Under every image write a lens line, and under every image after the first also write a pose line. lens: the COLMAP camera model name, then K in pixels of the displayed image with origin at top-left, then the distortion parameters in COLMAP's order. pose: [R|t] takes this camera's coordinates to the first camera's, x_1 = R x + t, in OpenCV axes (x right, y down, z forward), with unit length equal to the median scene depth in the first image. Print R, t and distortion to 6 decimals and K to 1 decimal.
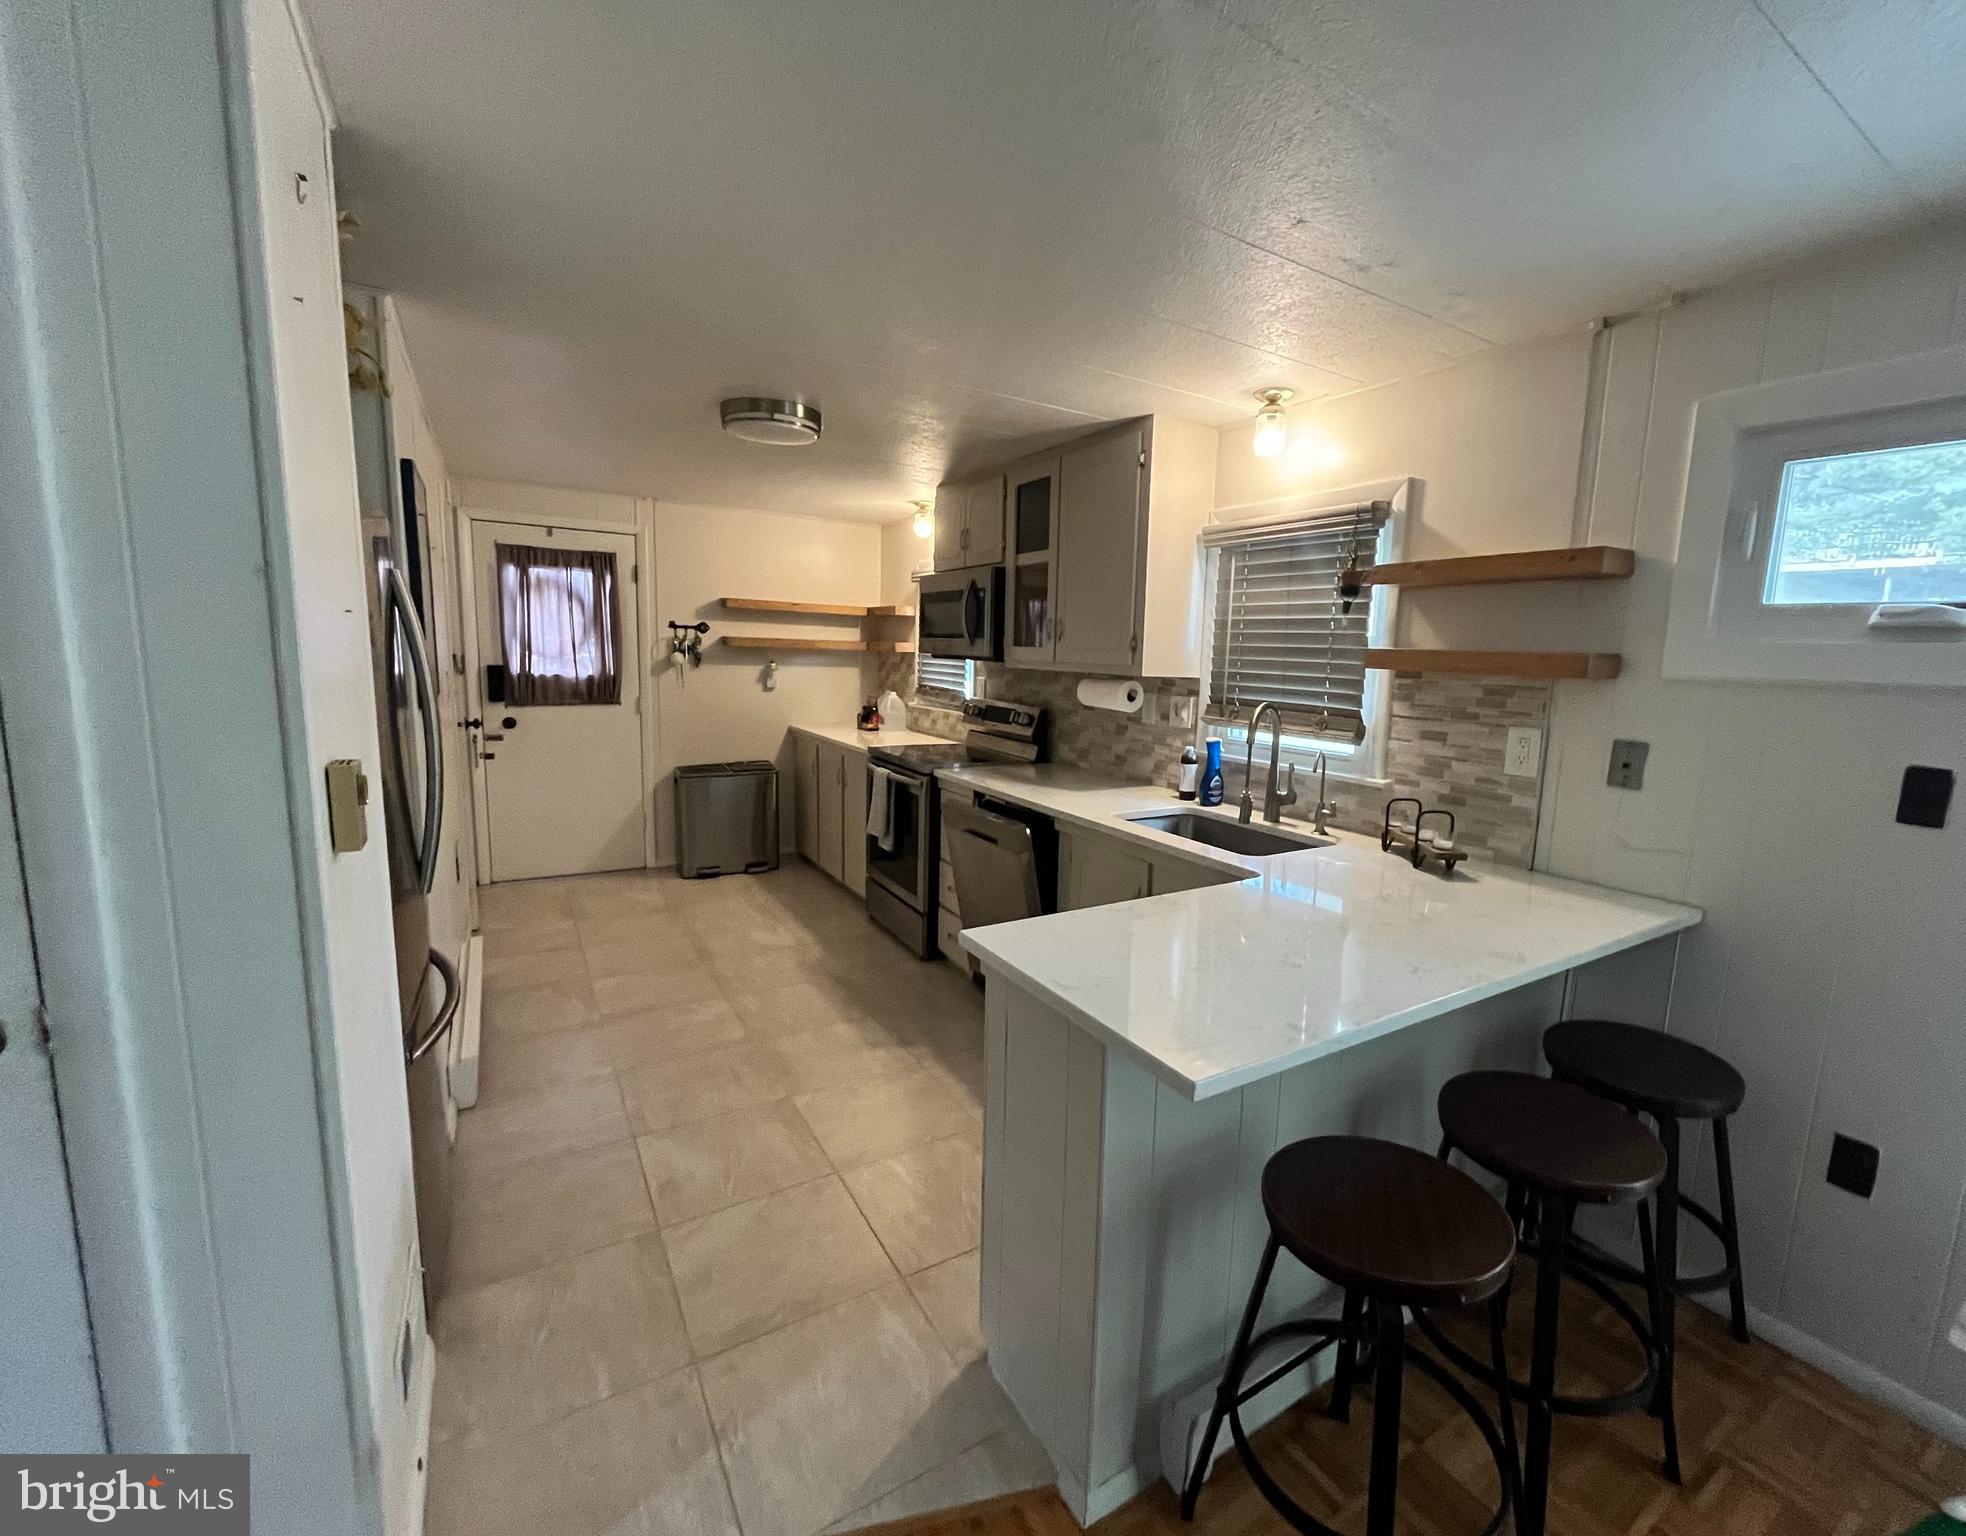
lens RADIAL K [[803.1, 0, 989.6], [0, 803.1, 758.1], [0, 0, 1]] dist [-0.002453, -0.000045]
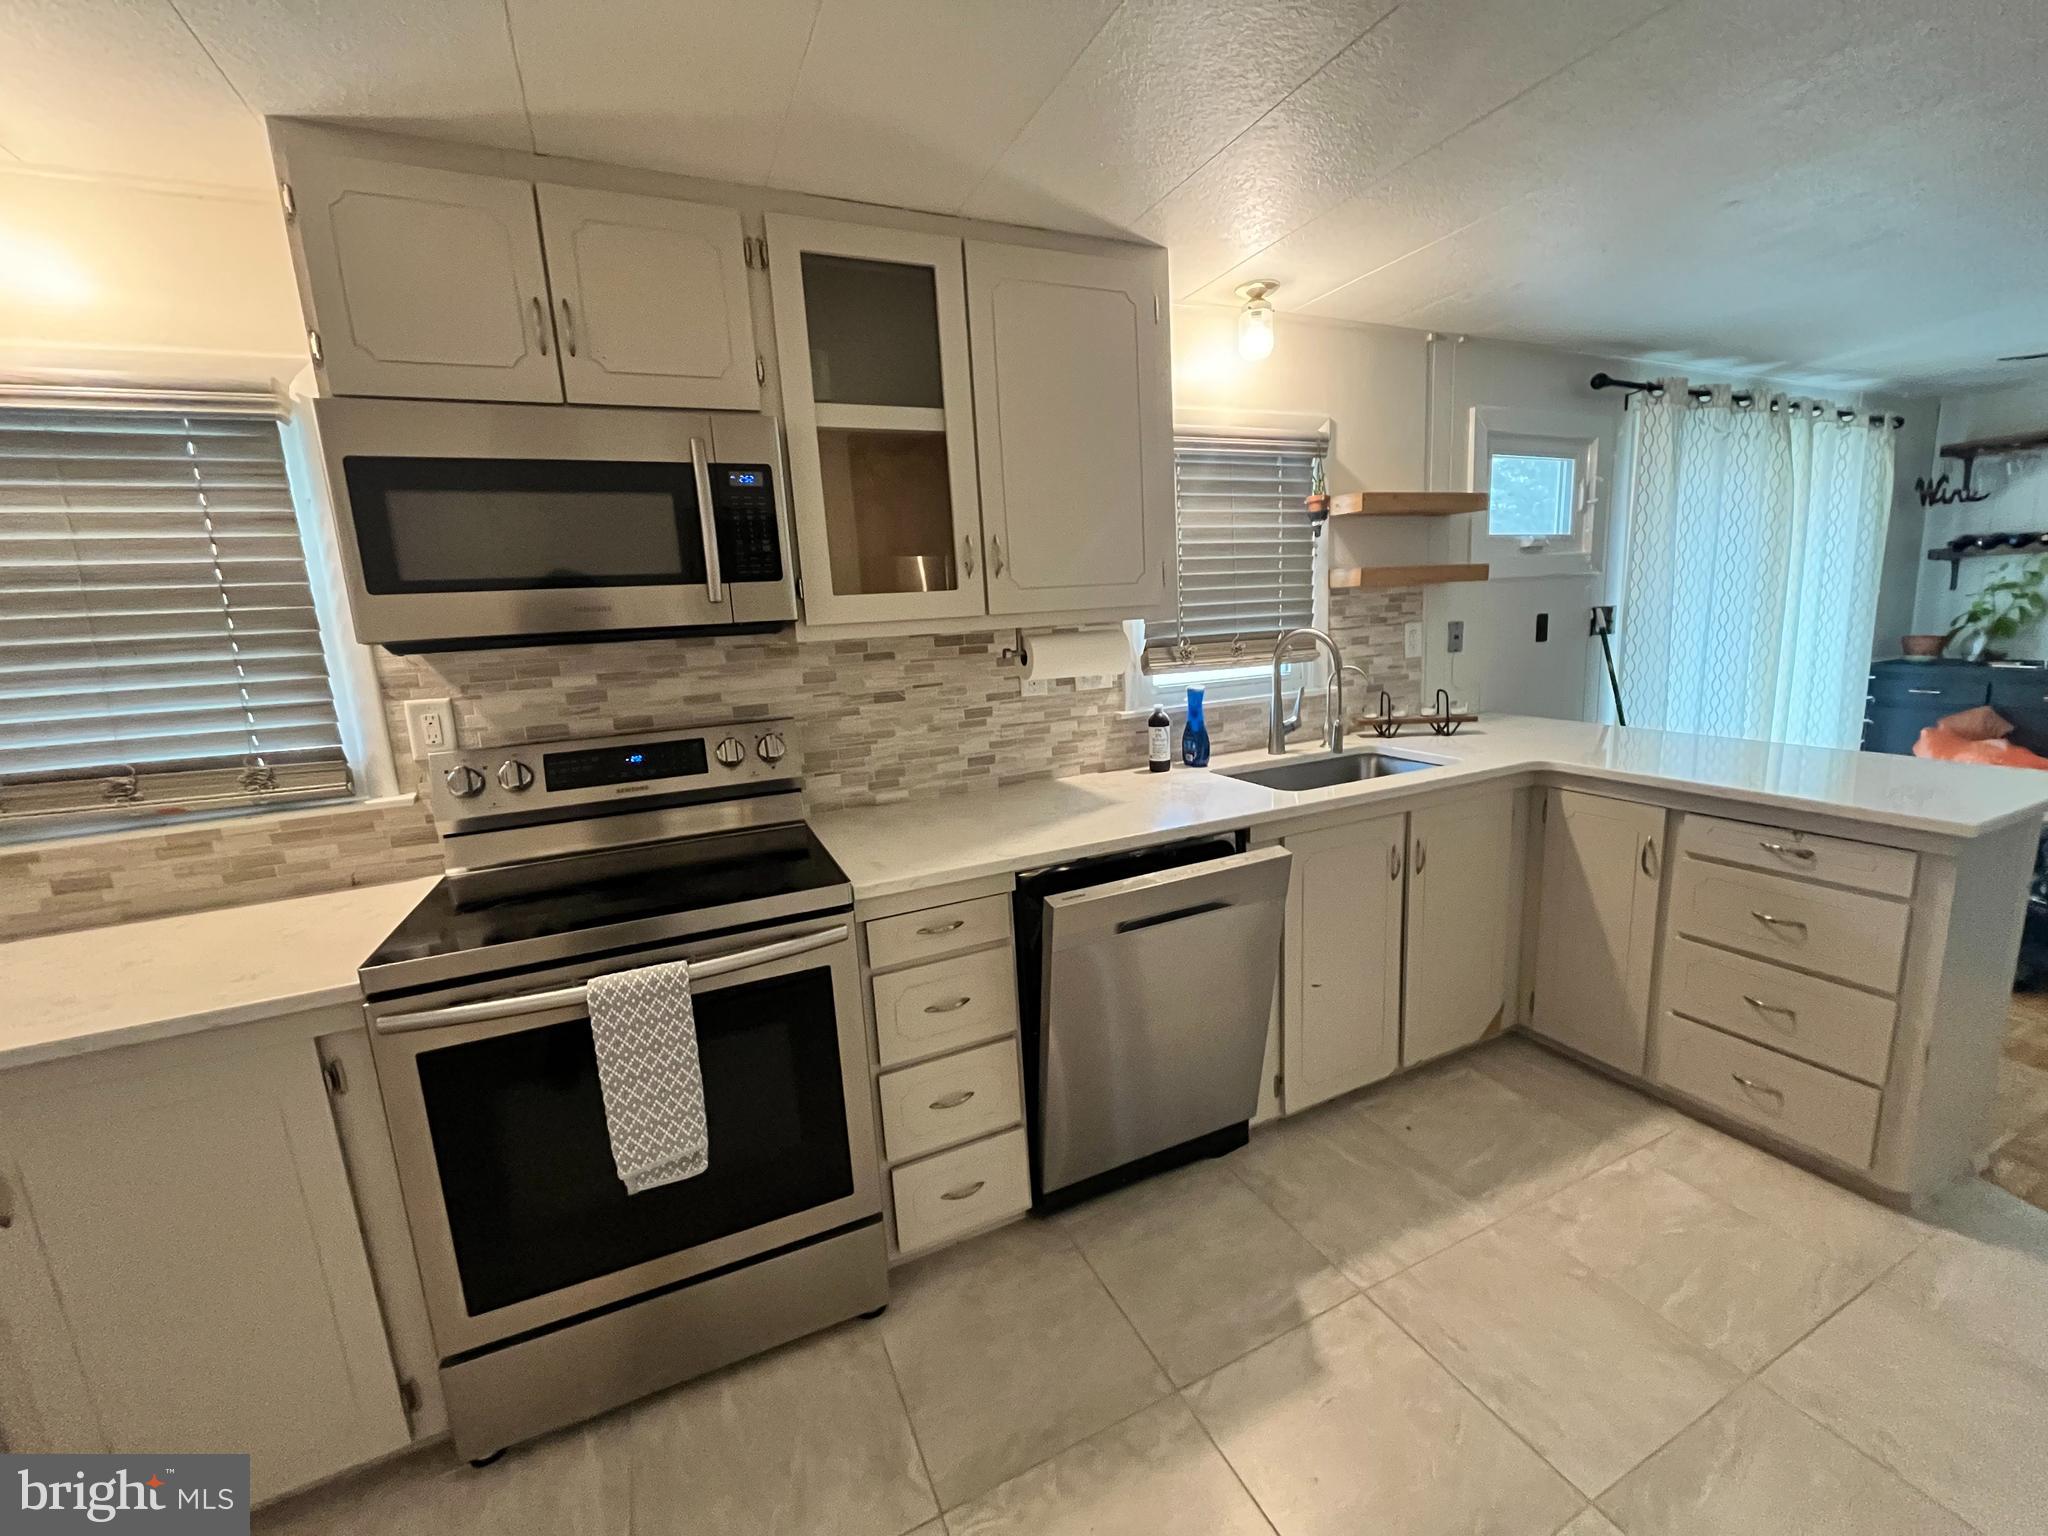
lens RADIAL K [[826.4, 0, 1030.3], [0, 826.4, 759.4], [0, 0, 1]] dist [-0.001579, -0.000504]
pose [[0.102983, -0.214016, 0.971387, -0.729276], [0.190038, 0.962823, 0.191982, -0.182833], [-0.976361, 0.164829, 0.139825, 1.291631]]
